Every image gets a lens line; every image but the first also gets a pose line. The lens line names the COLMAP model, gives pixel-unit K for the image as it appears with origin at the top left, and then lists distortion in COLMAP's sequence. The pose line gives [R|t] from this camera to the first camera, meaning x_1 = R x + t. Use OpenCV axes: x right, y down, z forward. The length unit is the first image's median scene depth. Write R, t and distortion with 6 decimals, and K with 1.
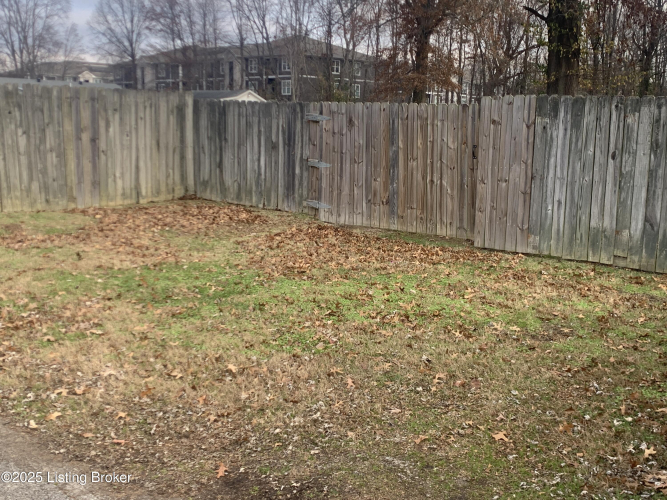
lens RADIAL K [[753.2, 0, 333.5], [0, 753.2, 250.0], [0, 0, 1]] dist [0.107200, -0.003711]
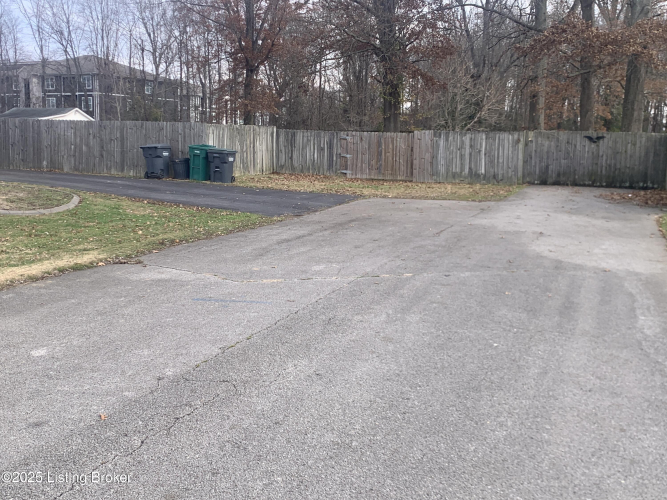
lens RADIAL K [[757.8, 0, 333.5], [0, 757.8, 250.0], [0, 0, 1]] dist [0.241642, 0.007570]
pose [[0.948353, -0.045116, 0.313991, -0.888393], [0.053192, 0.998436, -0.017195, 0.249728], [-0.312724, 0.033009, 0.949270, -1.438418]]
